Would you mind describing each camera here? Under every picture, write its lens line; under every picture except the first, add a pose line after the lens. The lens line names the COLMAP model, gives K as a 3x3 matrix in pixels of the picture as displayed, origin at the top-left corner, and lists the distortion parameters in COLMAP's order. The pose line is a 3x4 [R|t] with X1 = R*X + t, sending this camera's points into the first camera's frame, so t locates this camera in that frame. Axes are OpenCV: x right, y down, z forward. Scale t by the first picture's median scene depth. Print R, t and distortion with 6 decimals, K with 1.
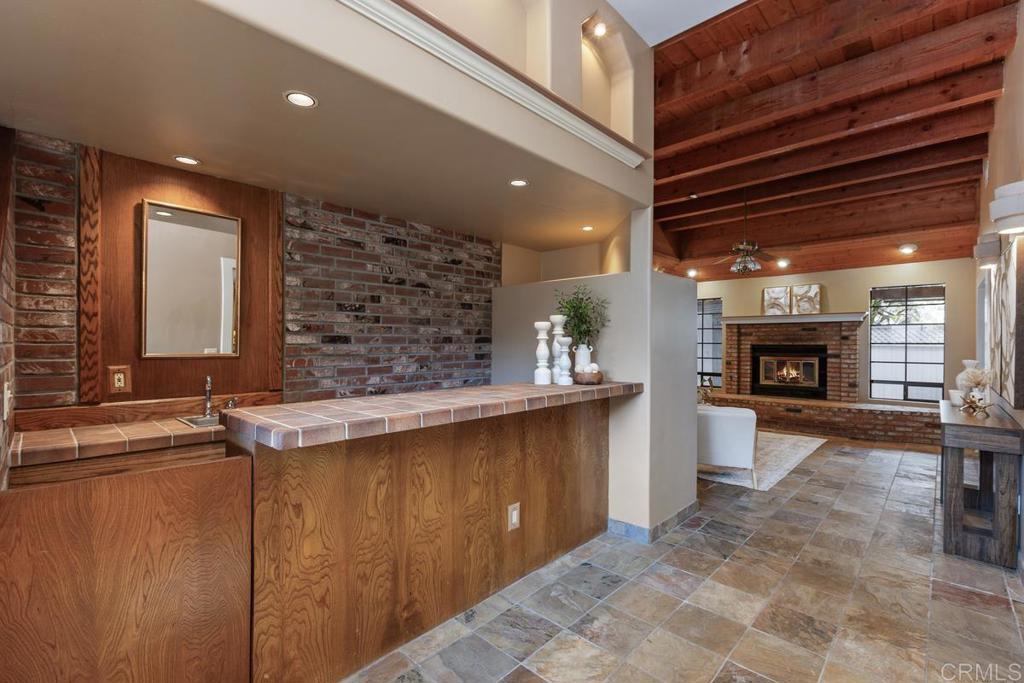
lens RADIAL K [[458.2, 0, 508.2], [0, 458.2, 346.0], [0, 0, 1]] dist [0.001674, -0.001762]
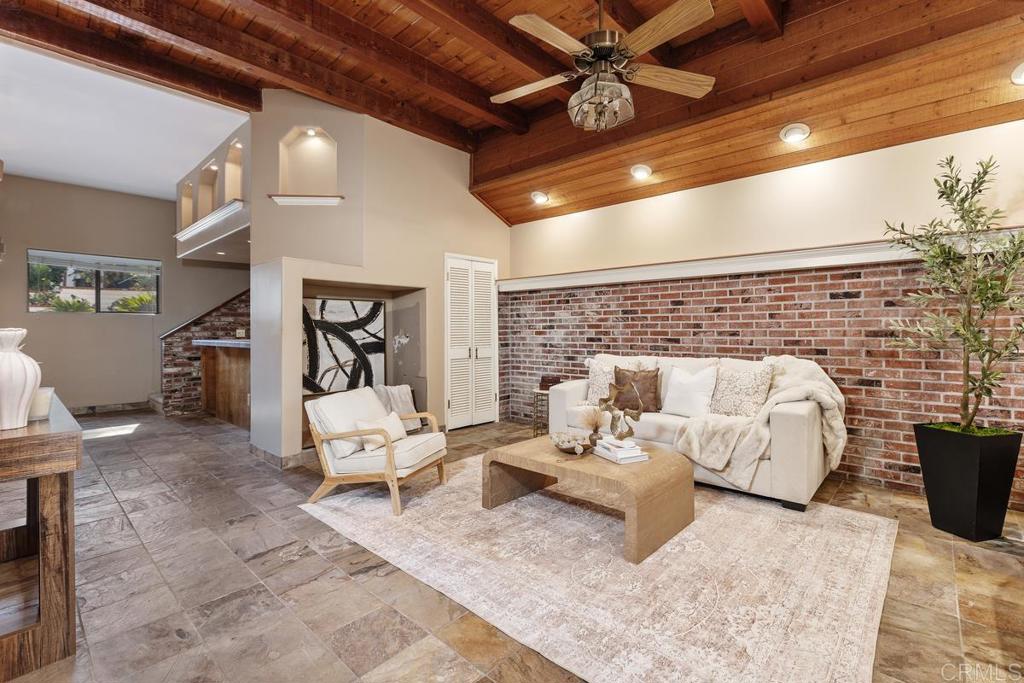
lens RADIAL K [[458.2, 0, 508.2], [0, 458.2, 335.9], [0, 0, 1]] dist [0.001674, -0.001762]
pose [[0.001384, 0.012761, -0.999918, 1.372282], [0.007955, 0.999887, 0.012772, 0.036281], [0.999967, -0.007972, 0.001282, 1.413660]]
